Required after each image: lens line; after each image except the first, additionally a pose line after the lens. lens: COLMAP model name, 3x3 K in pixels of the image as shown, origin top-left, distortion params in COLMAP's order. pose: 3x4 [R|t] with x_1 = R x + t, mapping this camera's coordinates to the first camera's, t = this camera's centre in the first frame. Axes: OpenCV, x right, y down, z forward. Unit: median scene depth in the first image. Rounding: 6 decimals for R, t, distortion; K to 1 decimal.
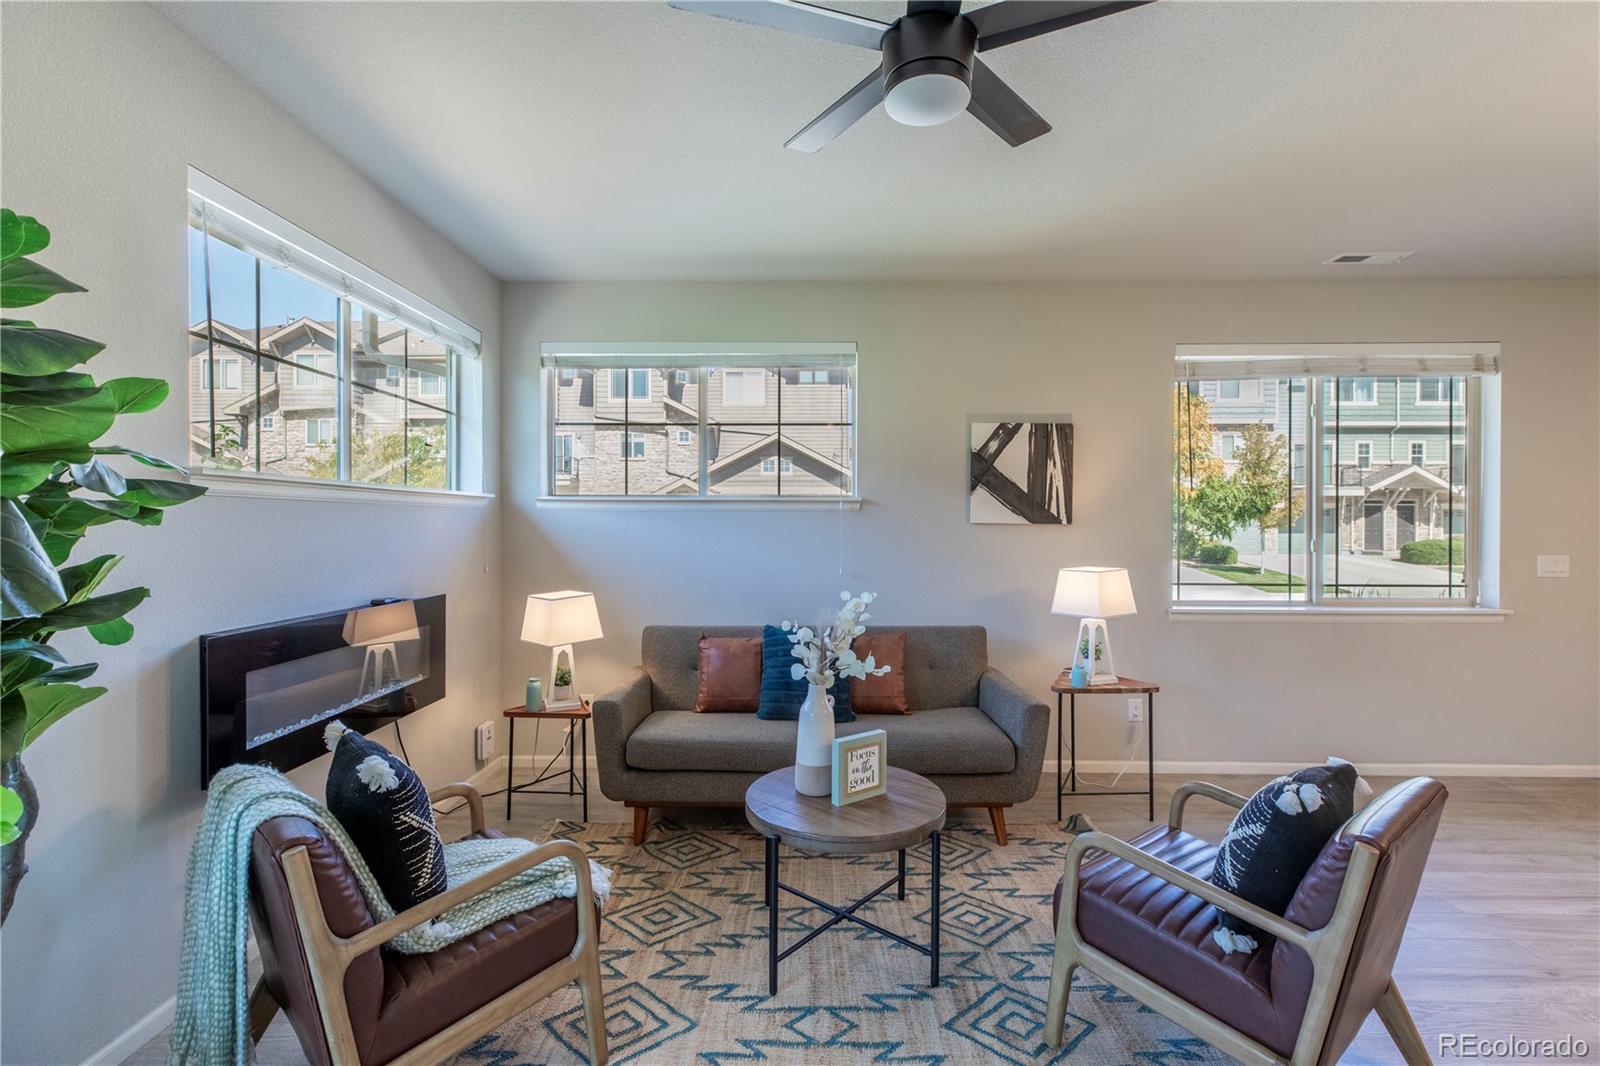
lens RADIAL K [[717.9, 0, 801.9], [0, 717.9, 527.2], [0, 0, 1]] dist [0.005231, -0.001441]
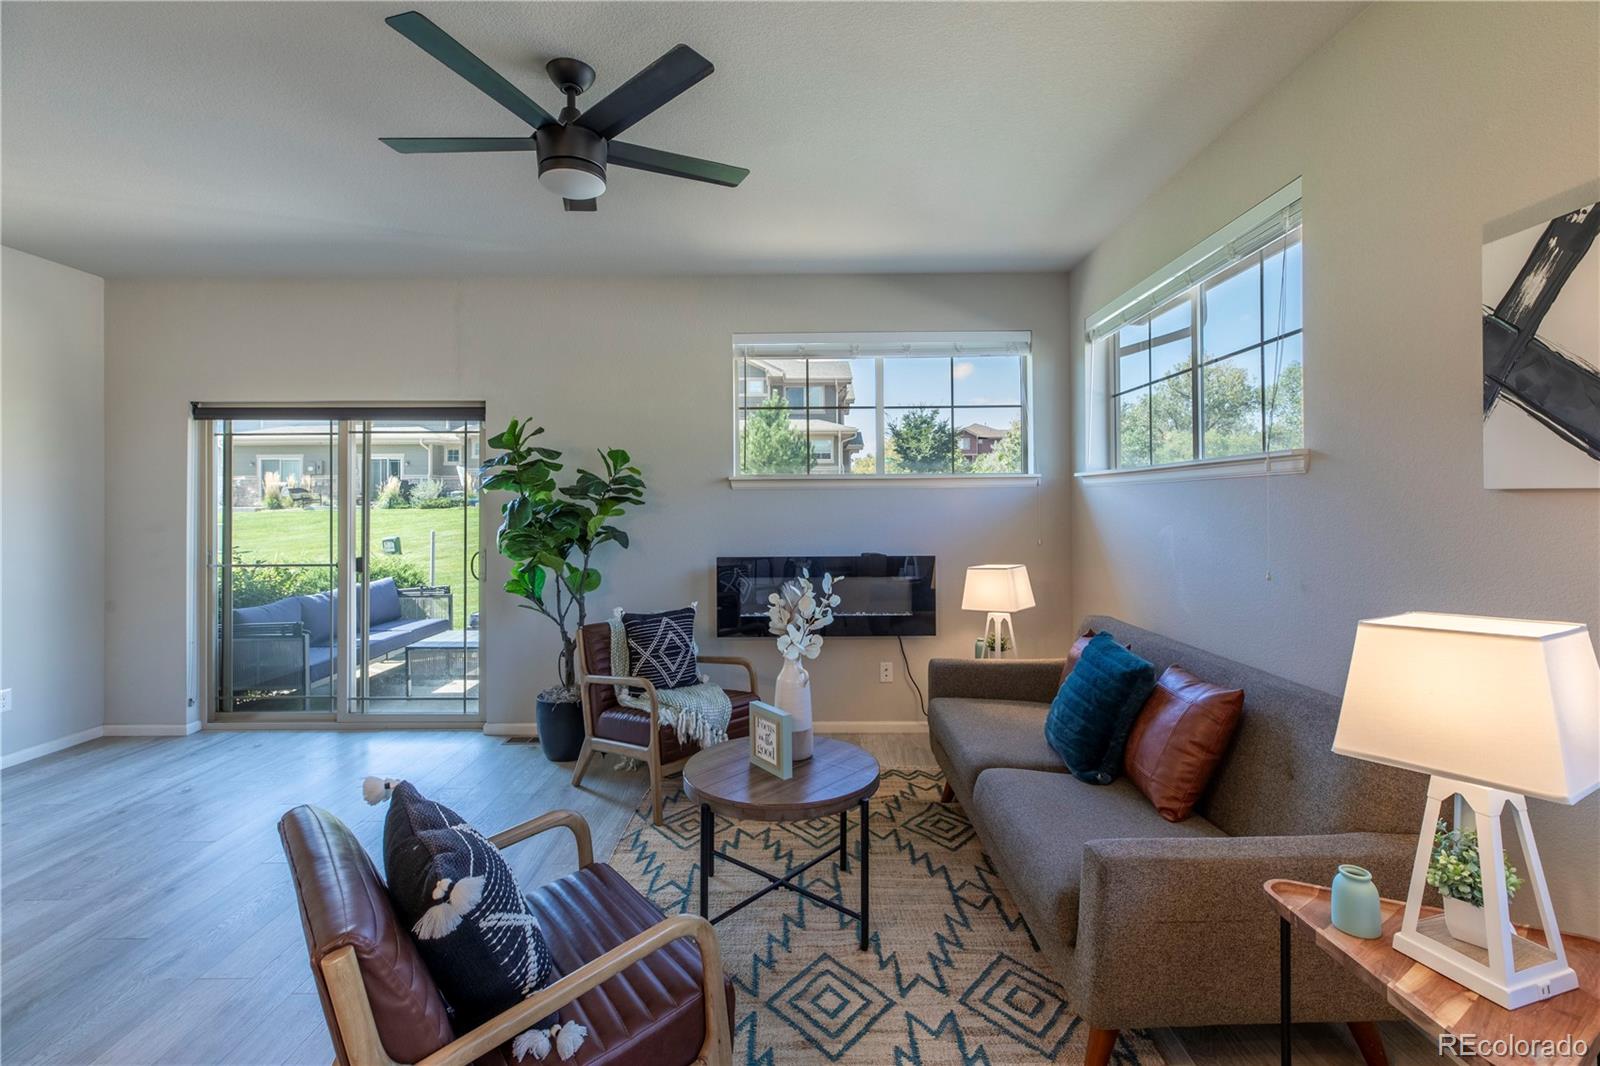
lens RADIAL K [[717.9, 0, 794.9], [0, 717.9, 497.6], [0, 0, 1]] dist [0.005231, -0.001441]
pose [[0.003884, -0.012650, -0.999912, 0.648685], [0.002929, 0.999916, -0.012639, 0.002833], [0.999988, -0.002880, 0.003921, 0.606317]]
